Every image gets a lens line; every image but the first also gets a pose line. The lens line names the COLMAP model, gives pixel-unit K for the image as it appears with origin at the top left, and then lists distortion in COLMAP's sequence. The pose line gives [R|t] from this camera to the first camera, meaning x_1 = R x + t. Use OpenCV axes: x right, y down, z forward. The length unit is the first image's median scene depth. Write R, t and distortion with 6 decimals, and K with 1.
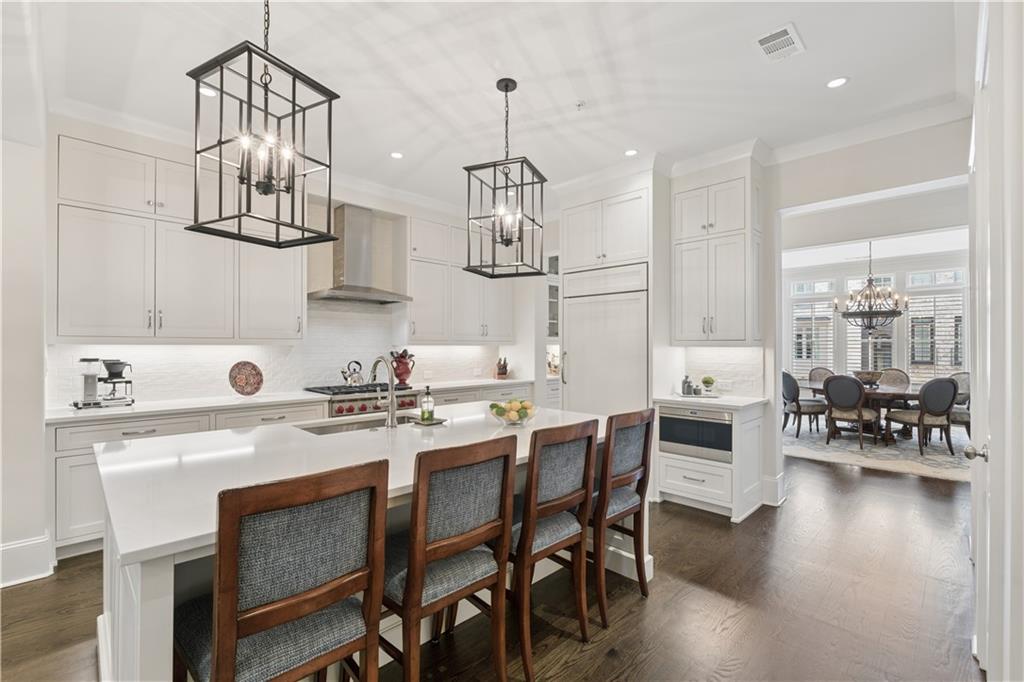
lens RADIAL K [[447.3, 0, 505.8], [0, 447.3, 343.7], [0, 0, 1]] dist [-0.002996, -0.000148]
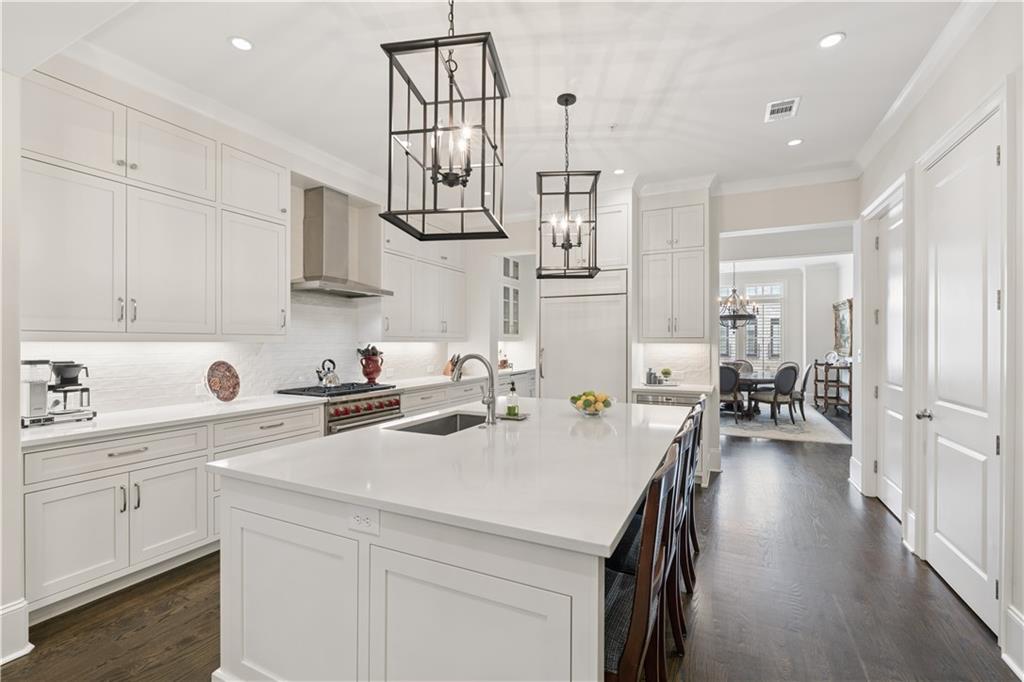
lens RADIAL K [[447.3, 0, 506.8], [0, 447.3, 342.0], [0, 0, 1]] dist [-0.002996, -0.000148]
pose [[0.945082, -0.000273, 0.326833, -0.341111], [-0.001186, 0.999990, 0.004264, -0.001354], [-0.326831, -0.004417, 0.945072, 0.022556]]
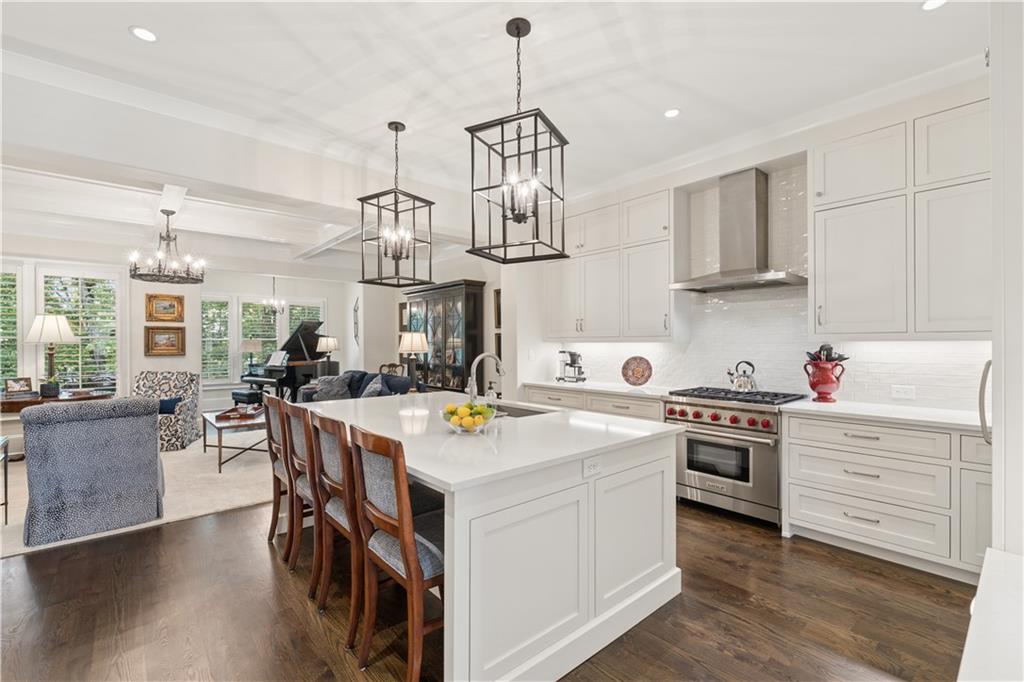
lens RADIAL K [[447.3, 0, 512.2], [0, 447.3, 343.2], [0, 0, 1]] dist [-0.002996, -0.000148]
pose [[-0.057412, 0.000483, -0.998350, 0.582318], [0.008481, 0.999964, -0.000004, 0.002345], [0.998315, -0.008467, -0.057414, 0.726400]]
